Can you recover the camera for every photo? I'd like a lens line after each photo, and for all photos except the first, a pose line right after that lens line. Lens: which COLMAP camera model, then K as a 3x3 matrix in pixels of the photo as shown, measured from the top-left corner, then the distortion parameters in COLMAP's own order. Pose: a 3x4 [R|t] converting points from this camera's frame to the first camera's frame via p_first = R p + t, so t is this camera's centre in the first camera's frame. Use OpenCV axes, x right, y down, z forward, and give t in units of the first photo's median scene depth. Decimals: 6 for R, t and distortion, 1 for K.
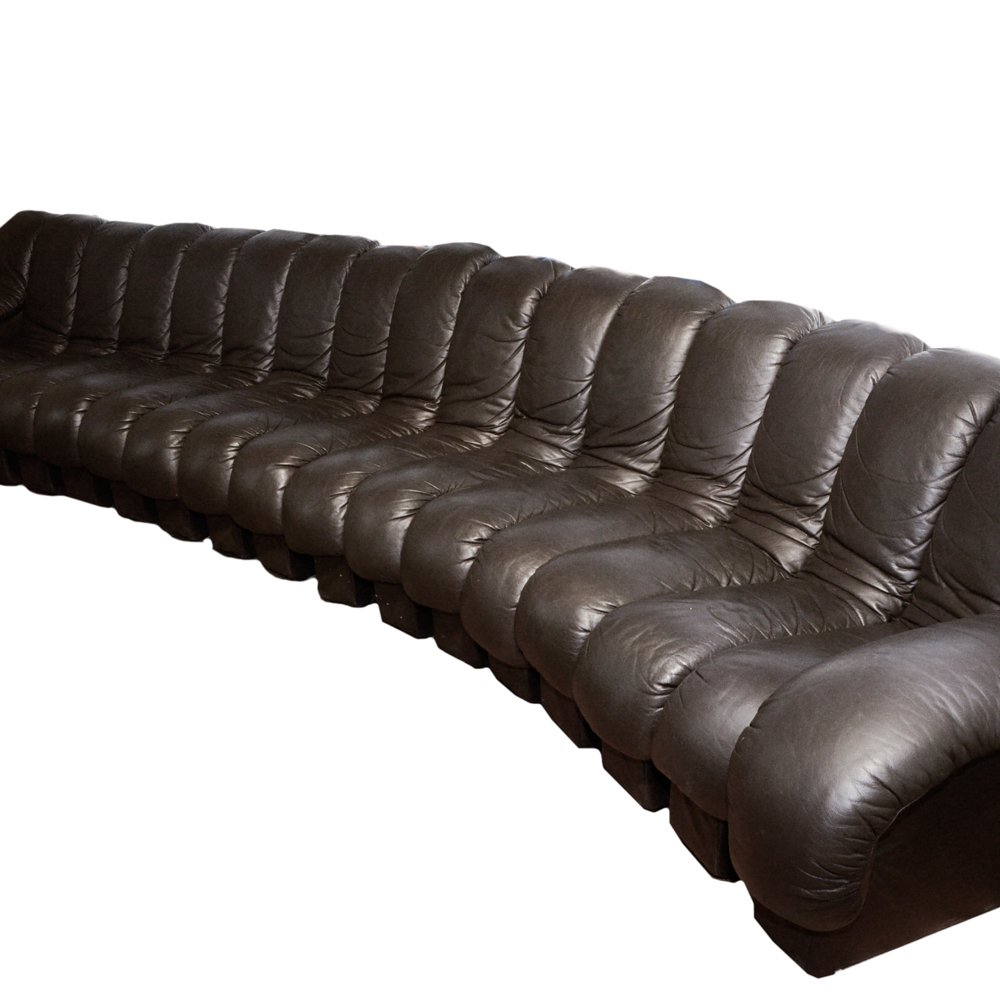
lens RADIAL K [[1102.0, 0, 506.4], [0, 1102.0, 495.8], [0, 0, 1]] dist [-0.082514, 0.000000]
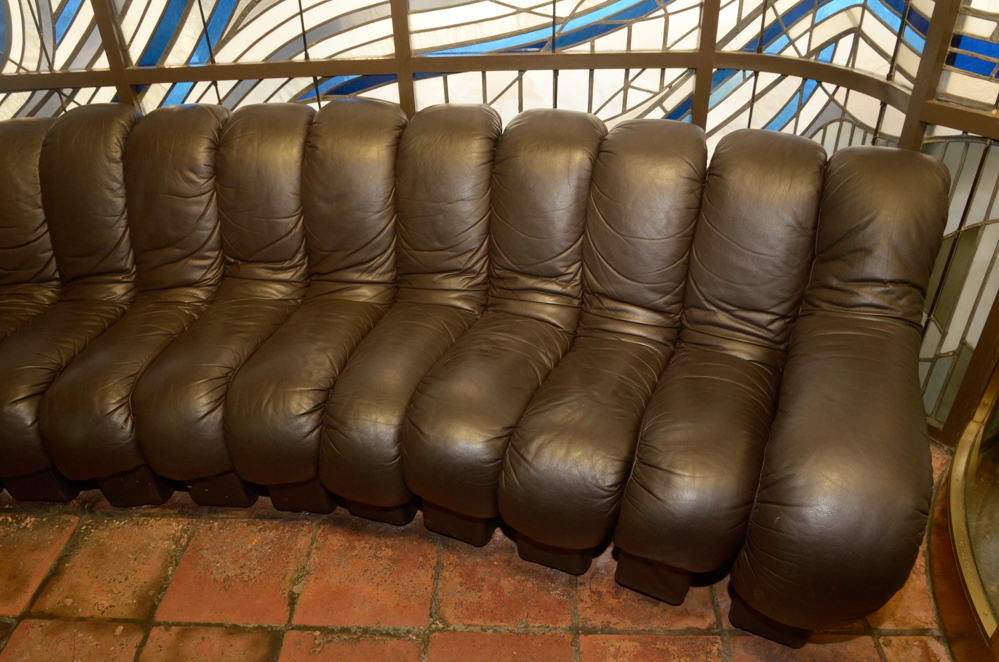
lens RADIAL K [[737.8, 0, 496.0], [0, 737.8, 336.5], [0, 0, 1]] dist [-0.090958, 0.044587]
pose [[0.782353, -0.344374, 0.518971, -0.164397], [0.255471, 0.937350, 0.236874, -0.100114], [-0.568031, -0.052737, 0.821316, 0.270376]]
